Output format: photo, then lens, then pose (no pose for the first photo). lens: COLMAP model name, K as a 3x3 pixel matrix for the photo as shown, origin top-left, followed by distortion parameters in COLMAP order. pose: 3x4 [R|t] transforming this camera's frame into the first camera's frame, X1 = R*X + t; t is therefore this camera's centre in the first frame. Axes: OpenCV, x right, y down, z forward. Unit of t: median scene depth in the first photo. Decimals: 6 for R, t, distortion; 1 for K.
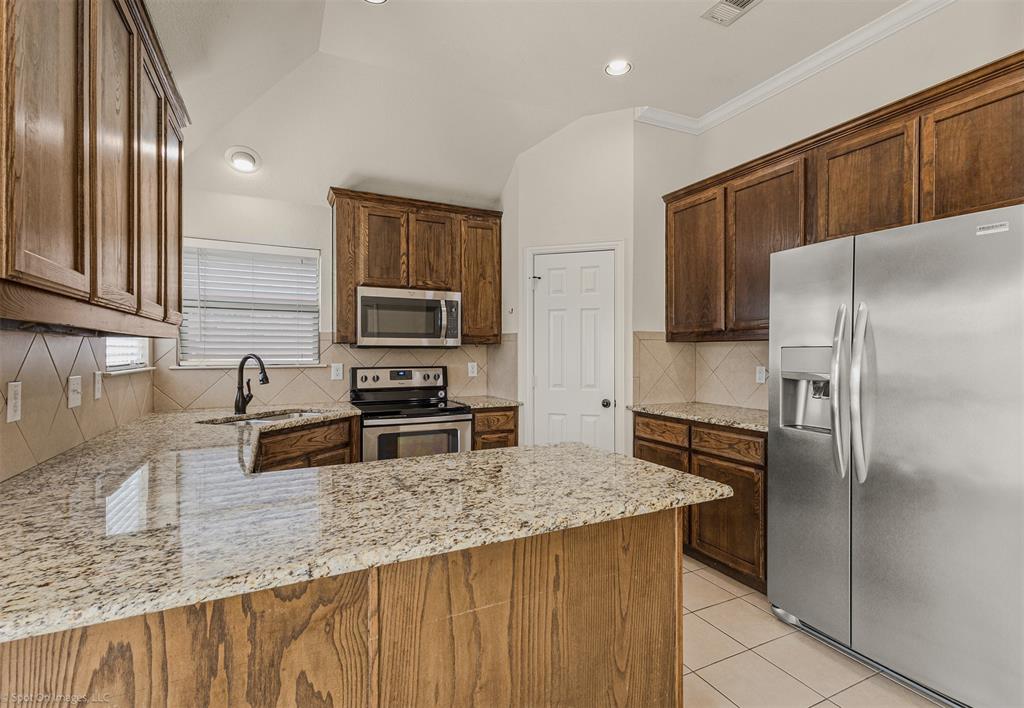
lens RADIAL K [[486.9, 0, 520.7], [0, 486.9, 350.0], [0, 0, 1]] dist [0.014237, -0.002269]
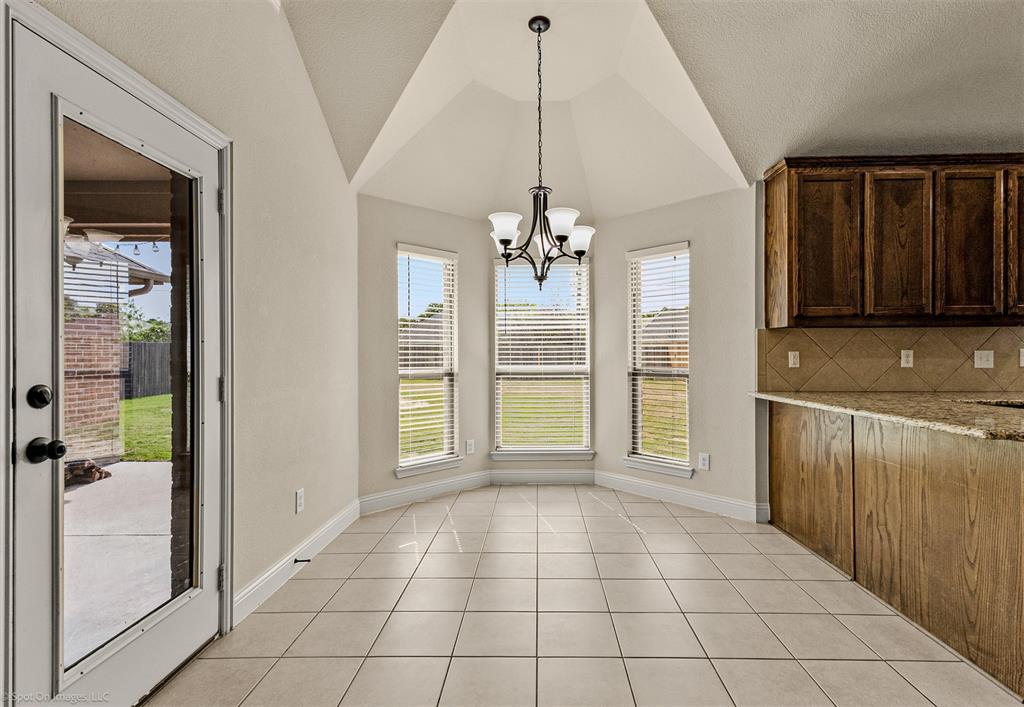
lens RADIAL K [[486.9, 0, 524.6], [0, 486.9, 354.1], [0, 0, 1]] dist [0.014237, -0.002269]
pose [[-0.472645, 0.000495, -0.881253, 0.789199], [0.006902, 0.999971, -0.003140, 0.034150], [0.881226, -0.007566, -0.472635, 0.226596]]
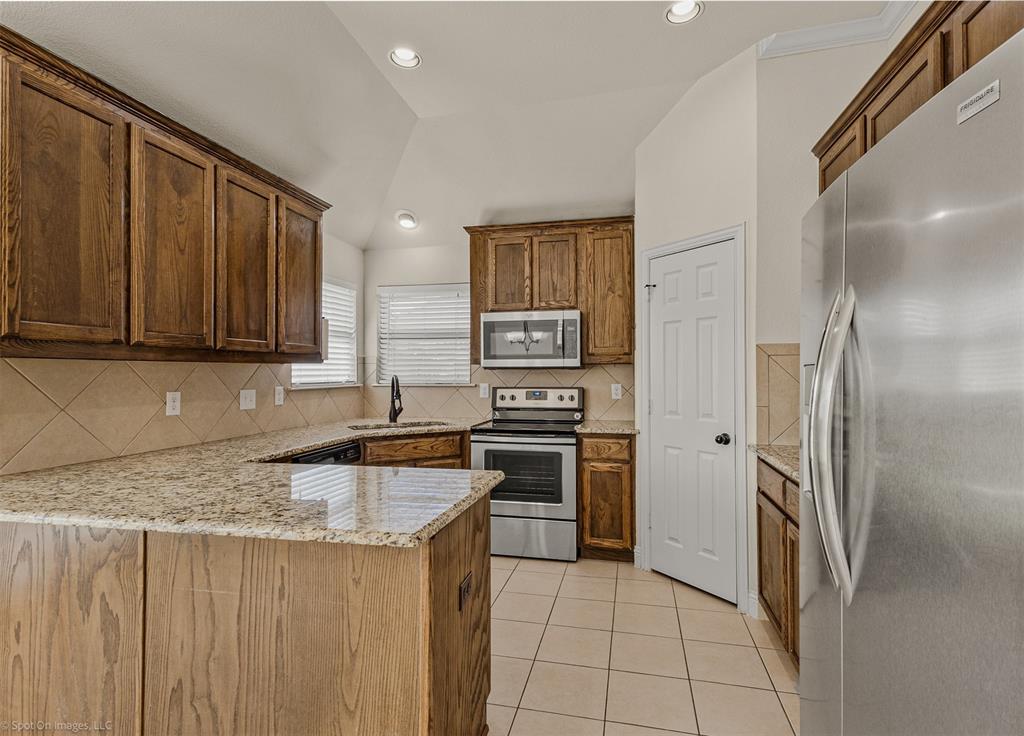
lens RADIAL K [[503.3, 0, 519.5], [0, 503.3, 366.2], [0, 0, 1]] dist [0.025794, -0.007656]
pose [[0.775082, -0.010915, -0.631767, 0.438119], [0.006476, 0.999935, -0.009331, 0.000014], [0.631828, 0.003141, 0.775102, 0.175271]]
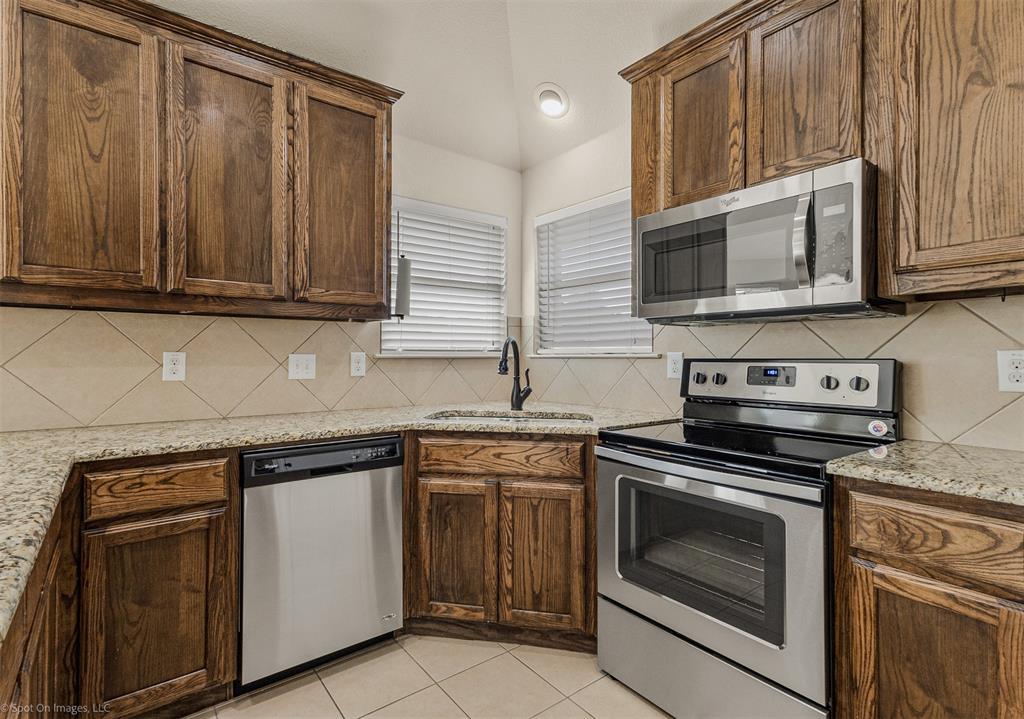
lens RADIAL K [[503.3, 0, 484.1], [0, 503.3, 353.4], [0, 0, 1]] dist [0.025794, -0.007656]
pose [[0.171173, -0.008015, -0.985208, 0.224718], [0.003715, 0.999965, -0.007490, 0.035539], [0.985234, -0.002378, 0.171197, 0.701699]]
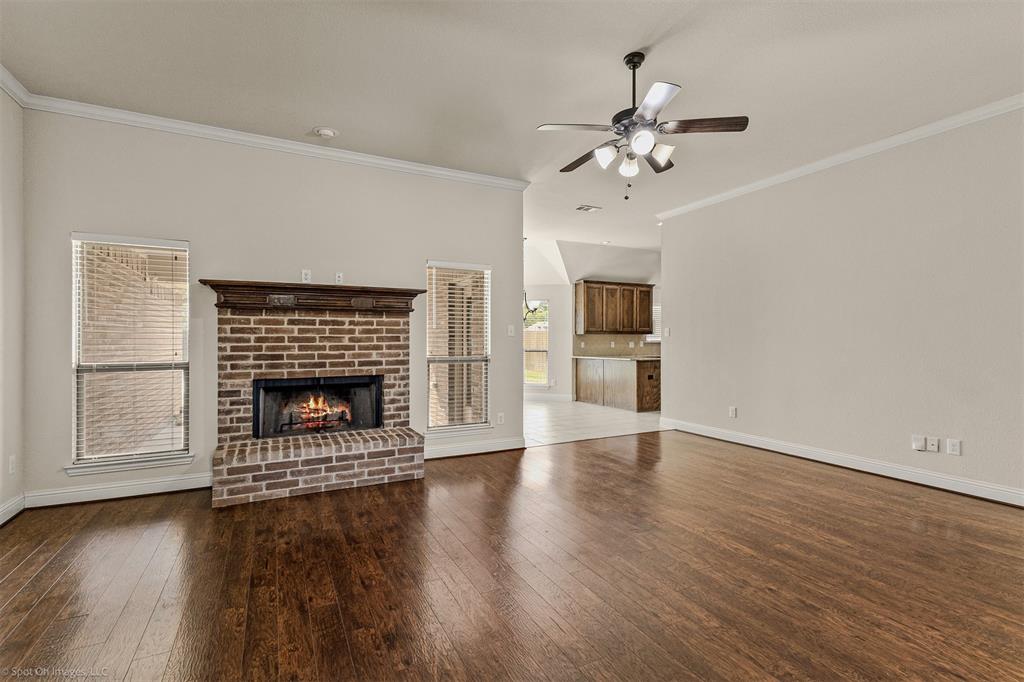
lens RADIAL K [[475.4, 0, 506.1], [0, 475.4, 339.8], [0, 0, 1]] dist [0.002996, -0.003824]
pose [[-0.010807, 0.000777, -0.999941, 2.494621], [0.003241, 0.999994, 0.000742, 0.012453], [0.999936, -0.003232, -0.010809, -0.188459]]
